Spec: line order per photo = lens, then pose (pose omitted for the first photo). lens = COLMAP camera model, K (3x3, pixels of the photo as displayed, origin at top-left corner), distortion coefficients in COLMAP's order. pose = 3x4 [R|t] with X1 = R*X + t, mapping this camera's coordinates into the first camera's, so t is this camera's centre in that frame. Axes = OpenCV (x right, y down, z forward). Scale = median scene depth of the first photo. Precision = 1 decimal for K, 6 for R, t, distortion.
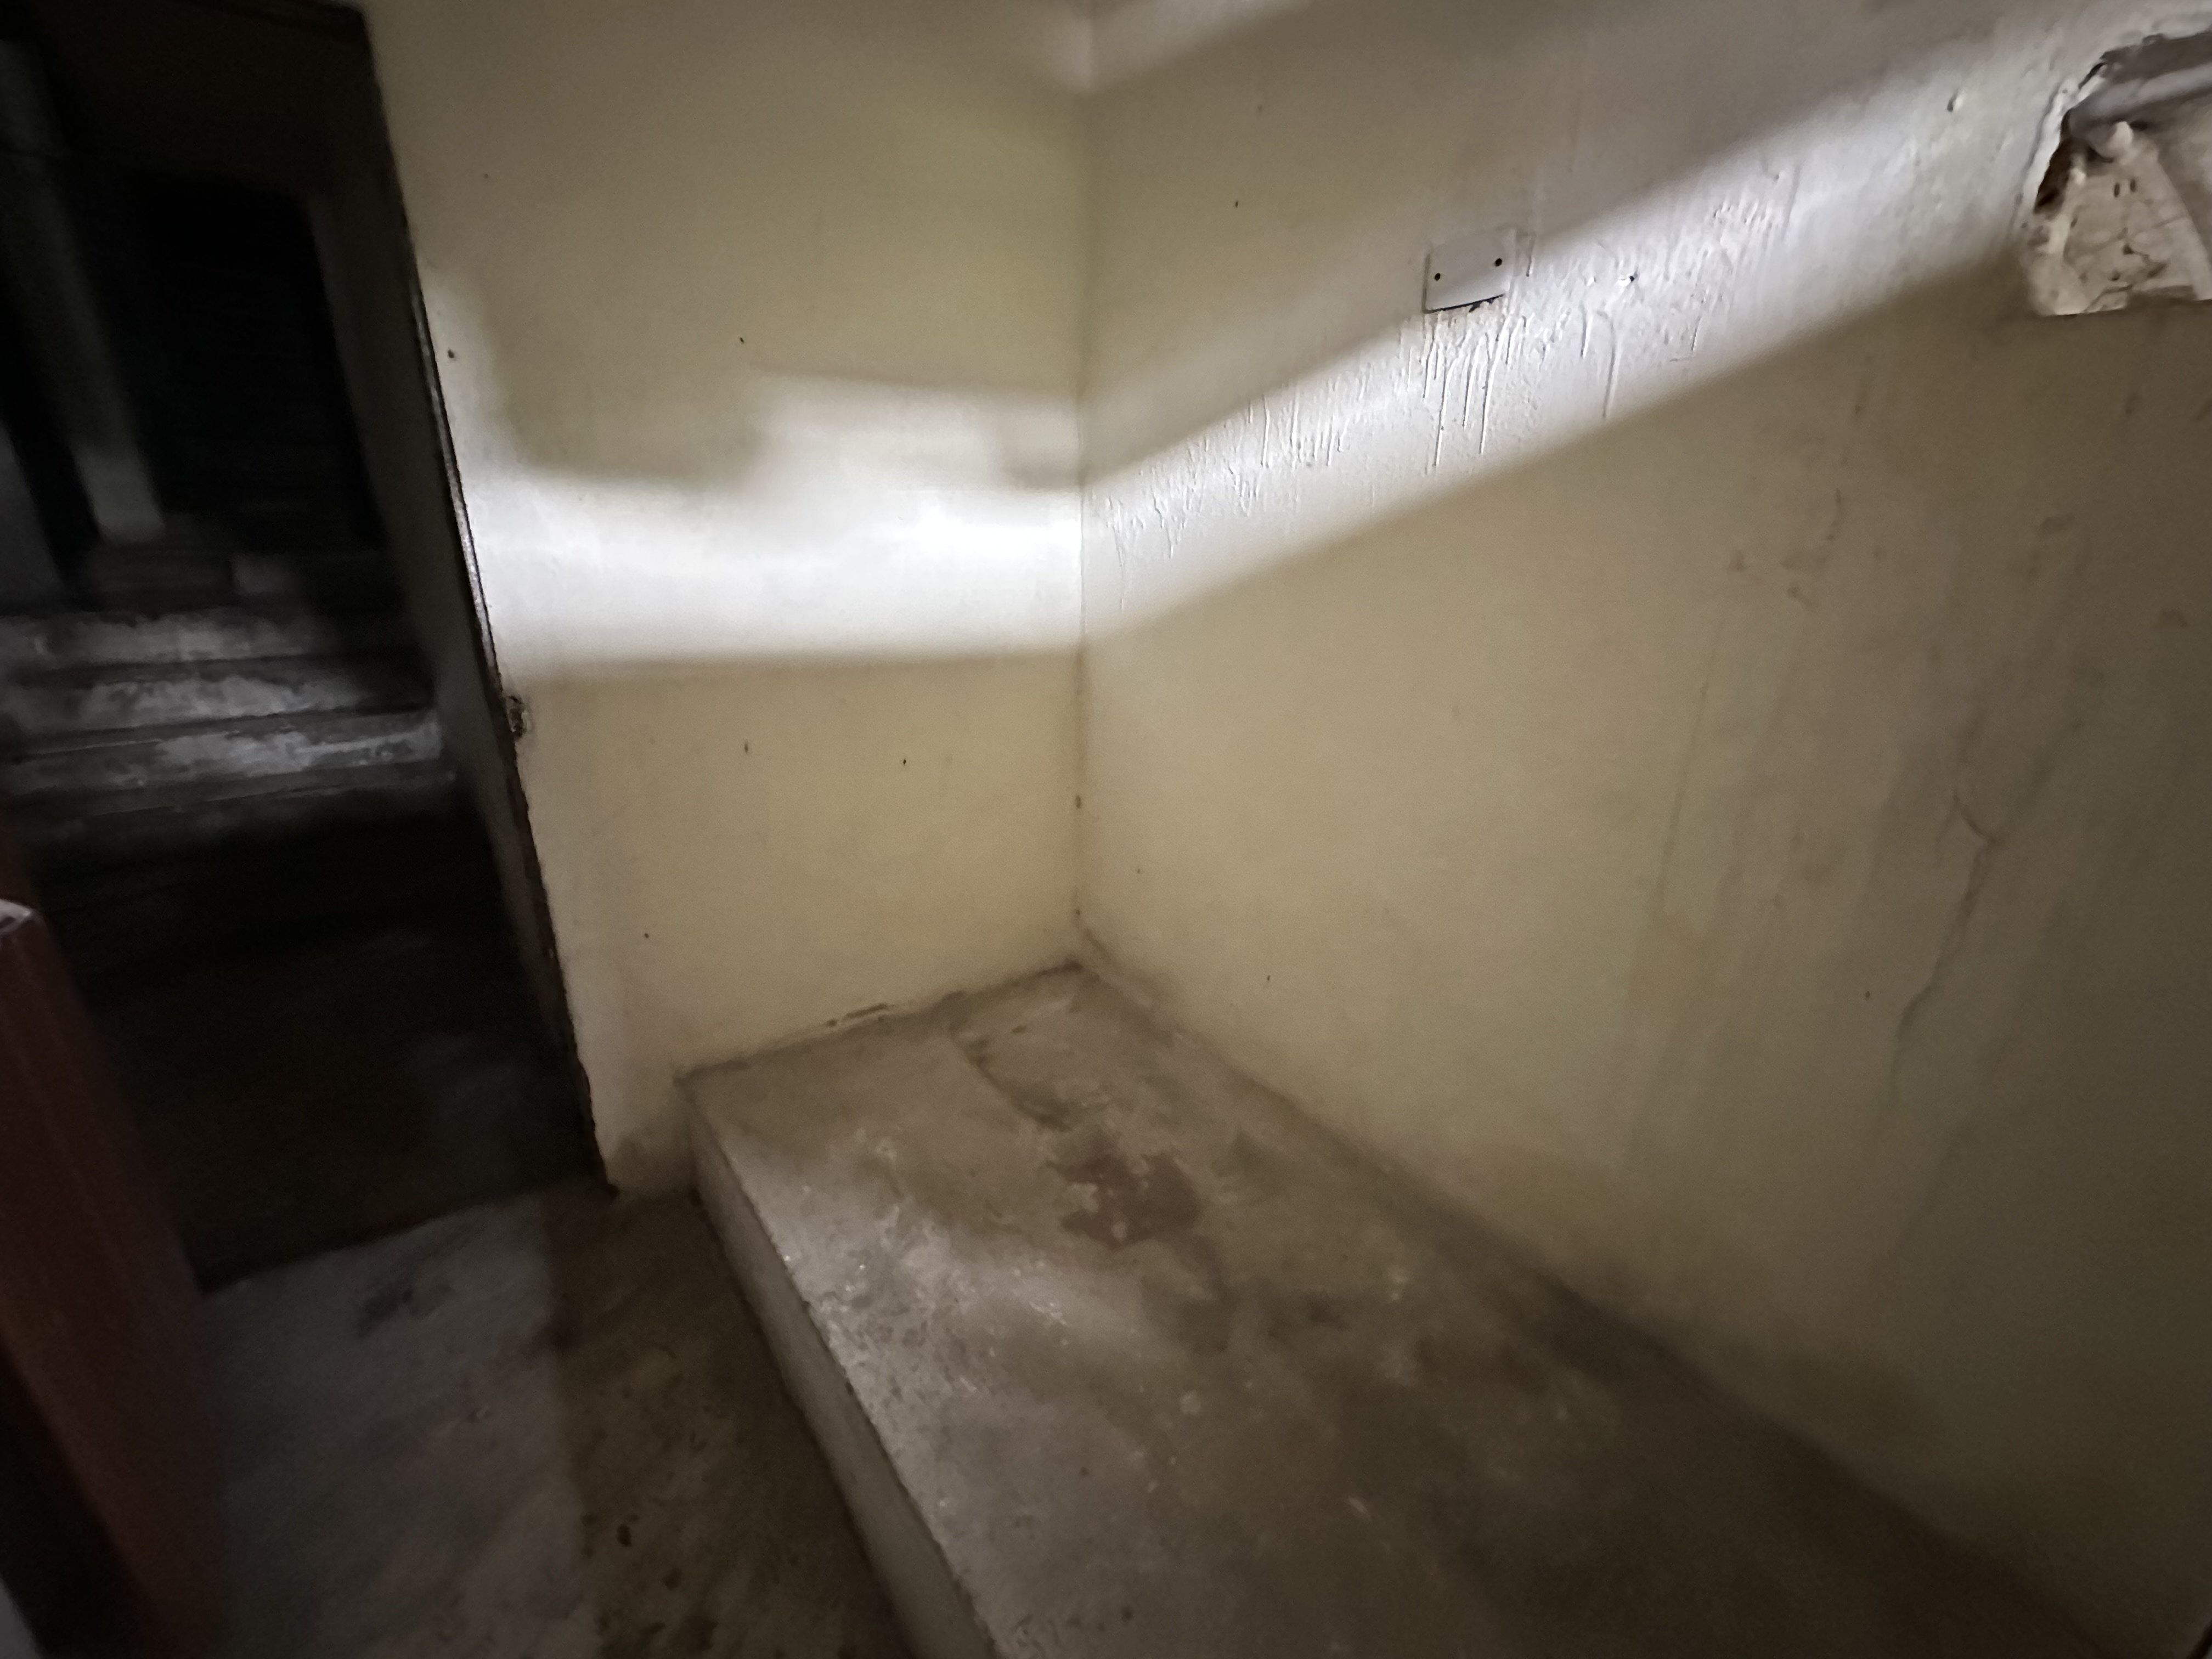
lens RADIAL K [[888.4, 0, 1103.1], [0, 888.4, 835.3], [0, 0, 1]] dist [-0.002992, 0.000757]
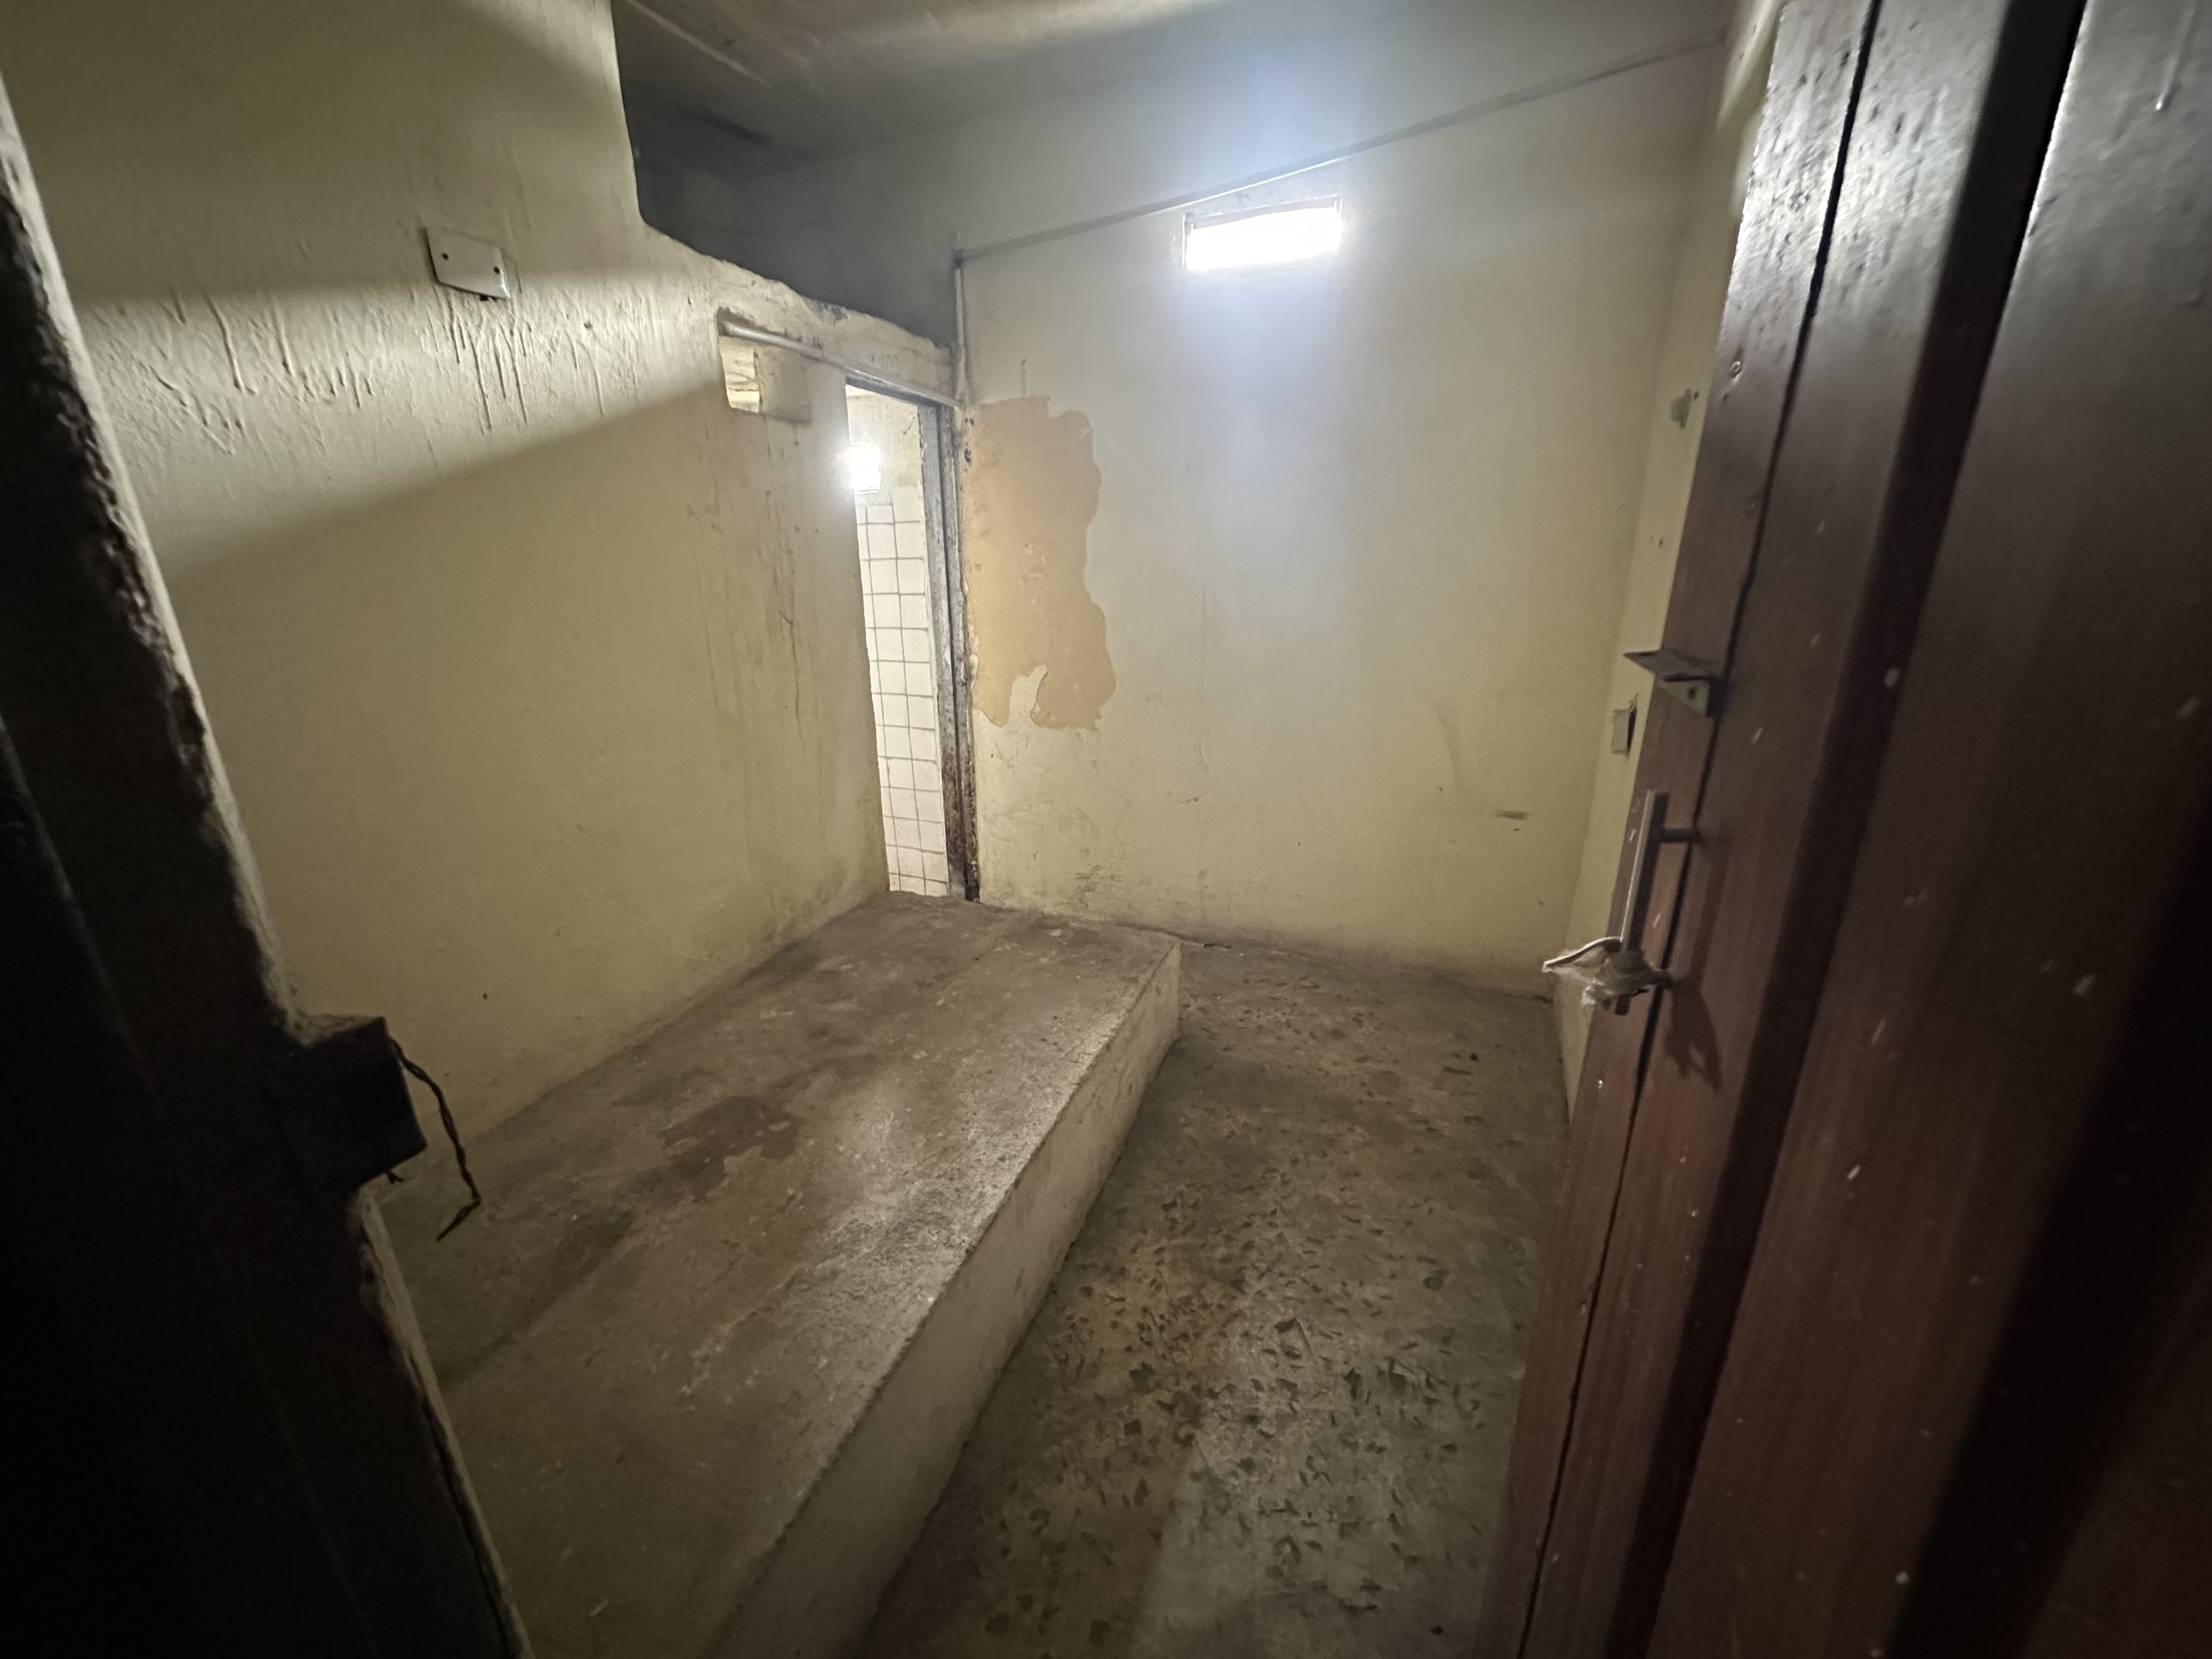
lens RADIAL K [[888.4, 0, 1107.3], [0, 888.4, 829.7], [0, 0, 1]] dist [-0.002992, 0.000757]
pose [[-0.545418, -0.264088, 0.795473, -1.061479], [0.282099, 0.835857, 0.470917, -0.283072], [-0.789265, 0.481249, -0.381392, 1.008509]]
